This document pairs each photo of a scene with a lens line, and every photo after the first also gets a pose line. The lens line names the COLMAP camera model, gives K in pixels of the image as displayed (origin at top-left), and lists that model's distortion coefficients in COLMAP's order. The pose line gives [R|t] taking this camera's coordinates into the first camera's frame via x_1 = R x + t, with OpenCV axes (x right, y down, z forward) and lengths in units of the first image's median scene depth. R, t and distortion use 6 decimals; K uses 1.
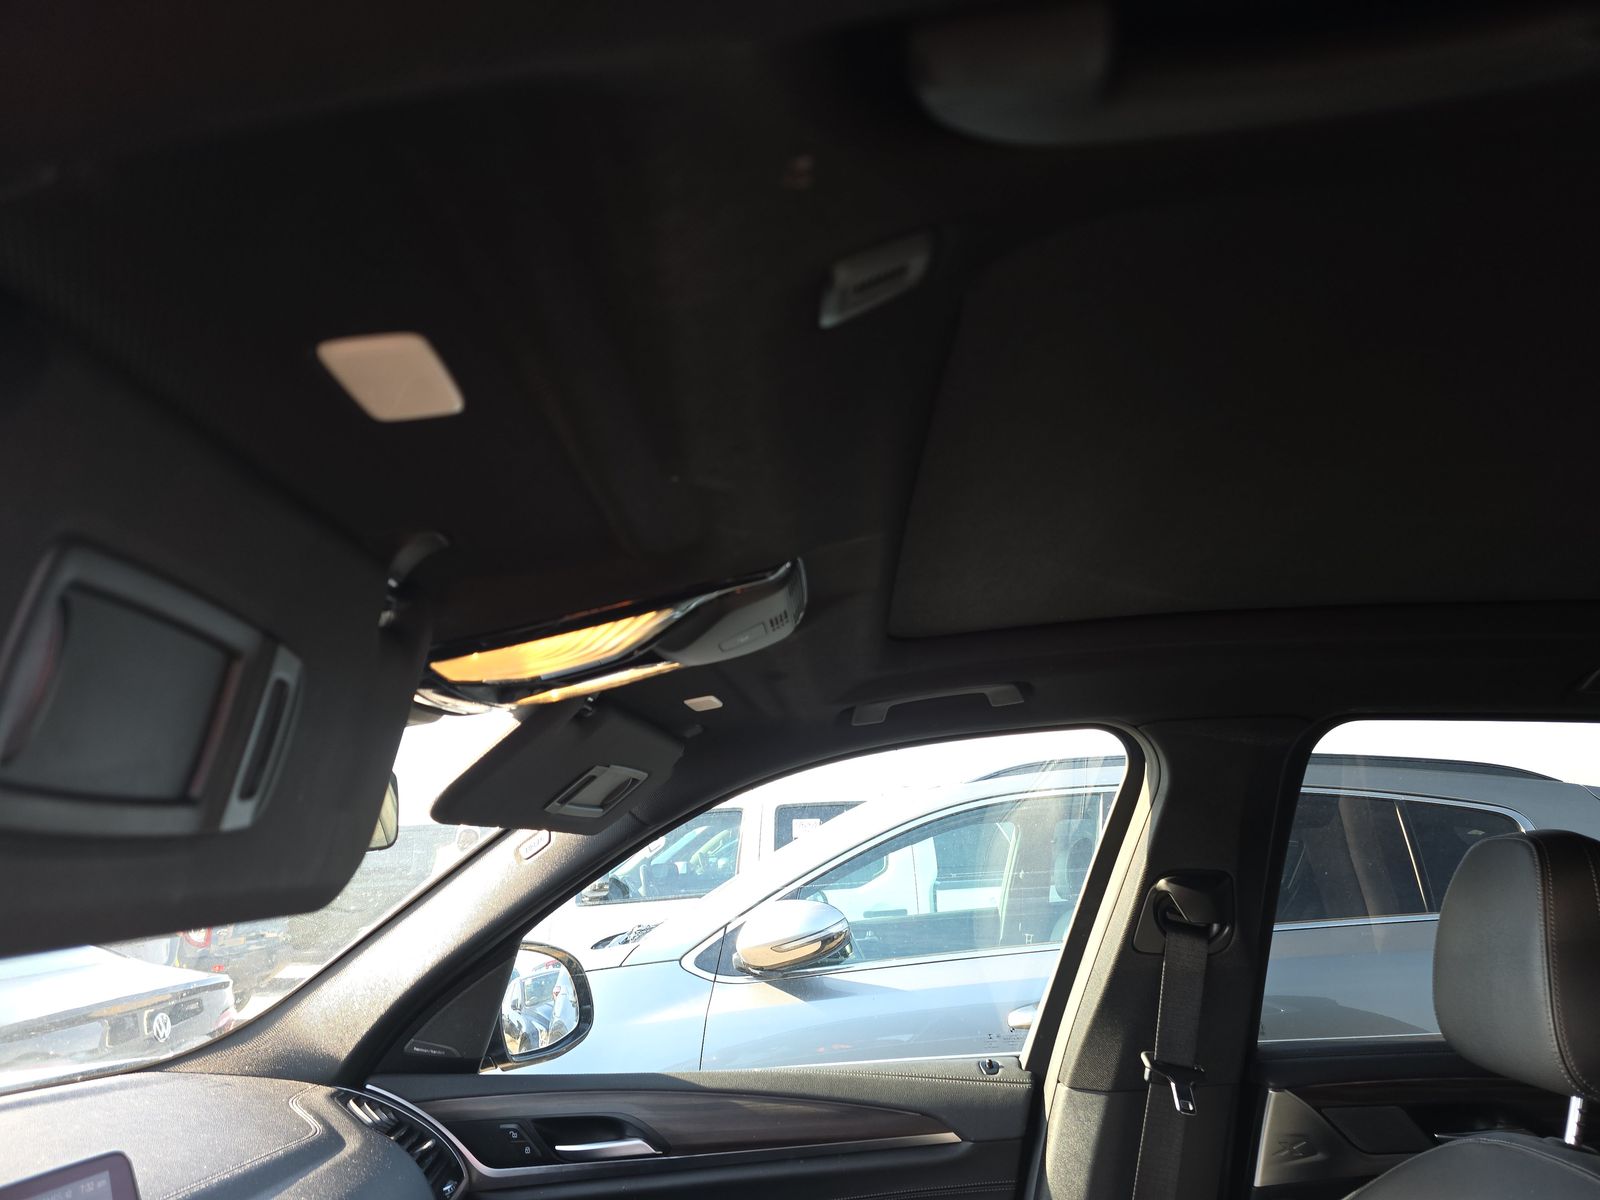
lens RADIAL K [[1067.4, 0, 799.9], [0, 1067.4, 592.6], [0, 0, 1]] dist [0.038489, -0.018853]
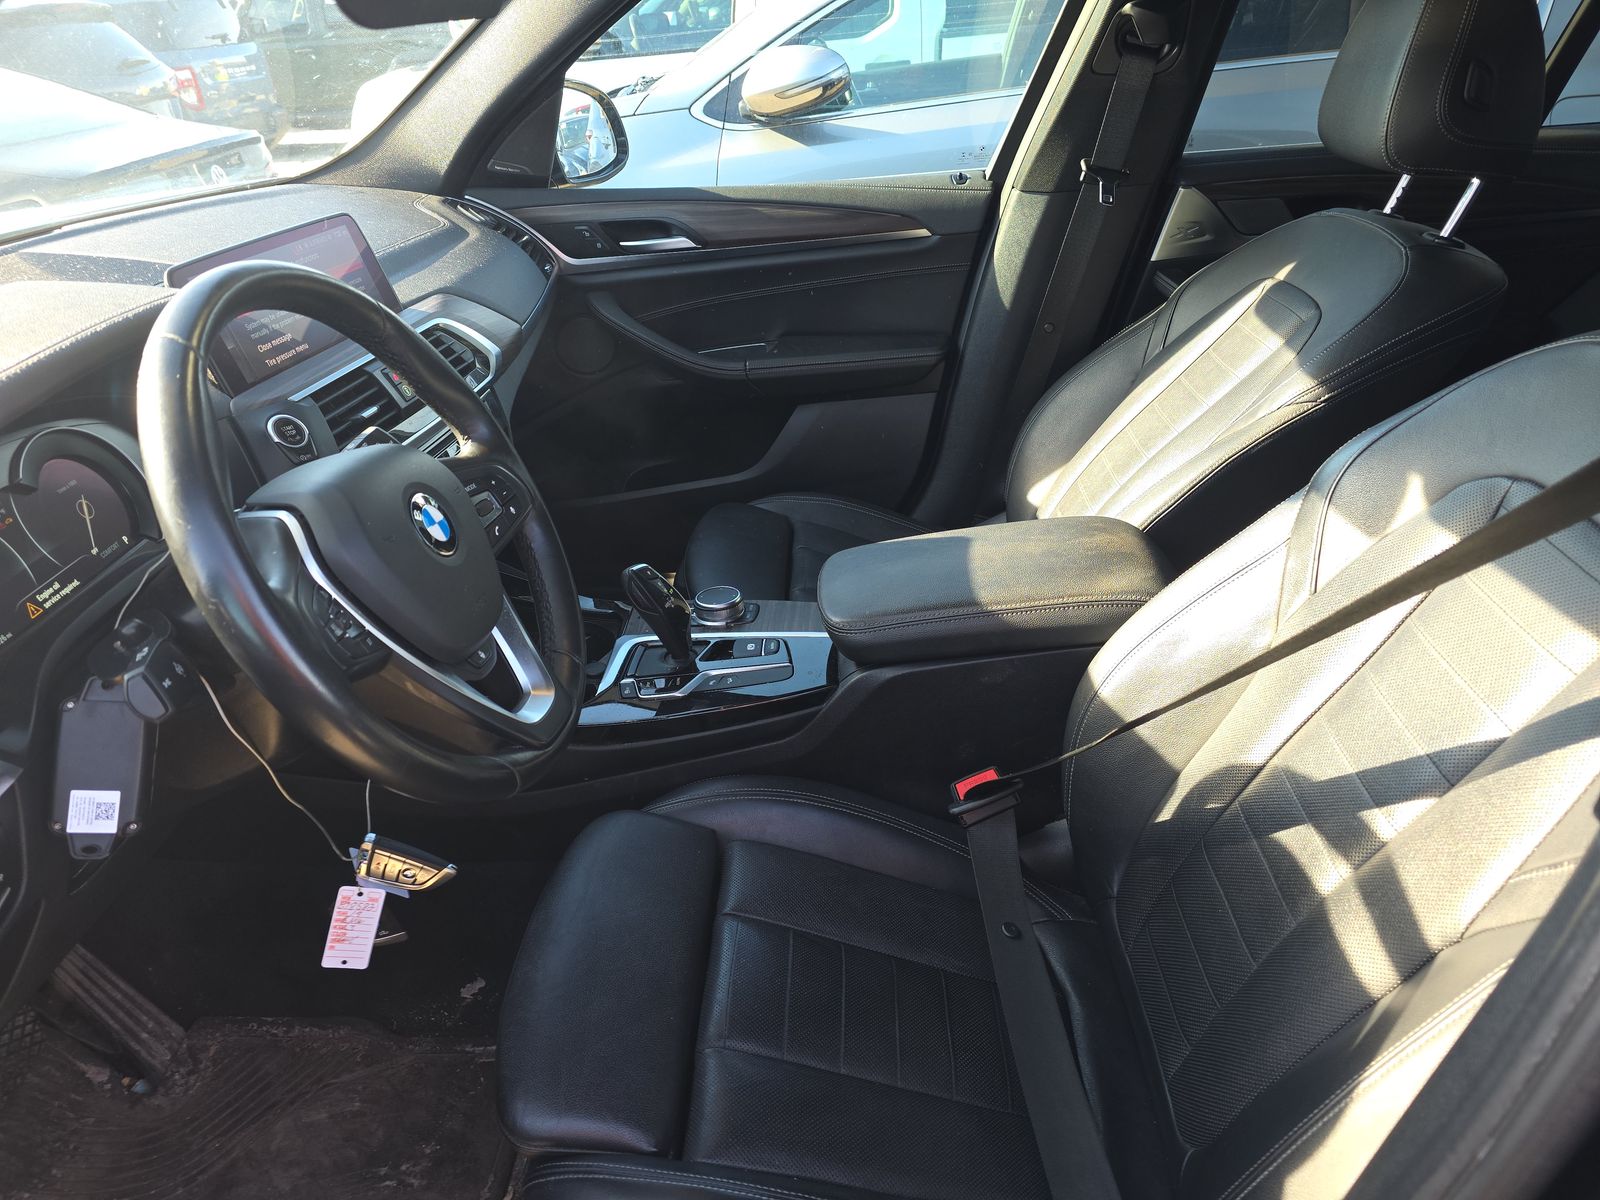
lens RADIAL K [[1067.4, 0, 792.3], [0, 1067.4, 599.7], [0, 0, 1]] dist [0.038489, -0.018853]
pose [[0.999853, -0.012495, -0.011750, -0.007250], [0.017151, 0.734192, 0.678726, -0.045025], [0.000146, -0.678827, 0.734298, -0.238185]]
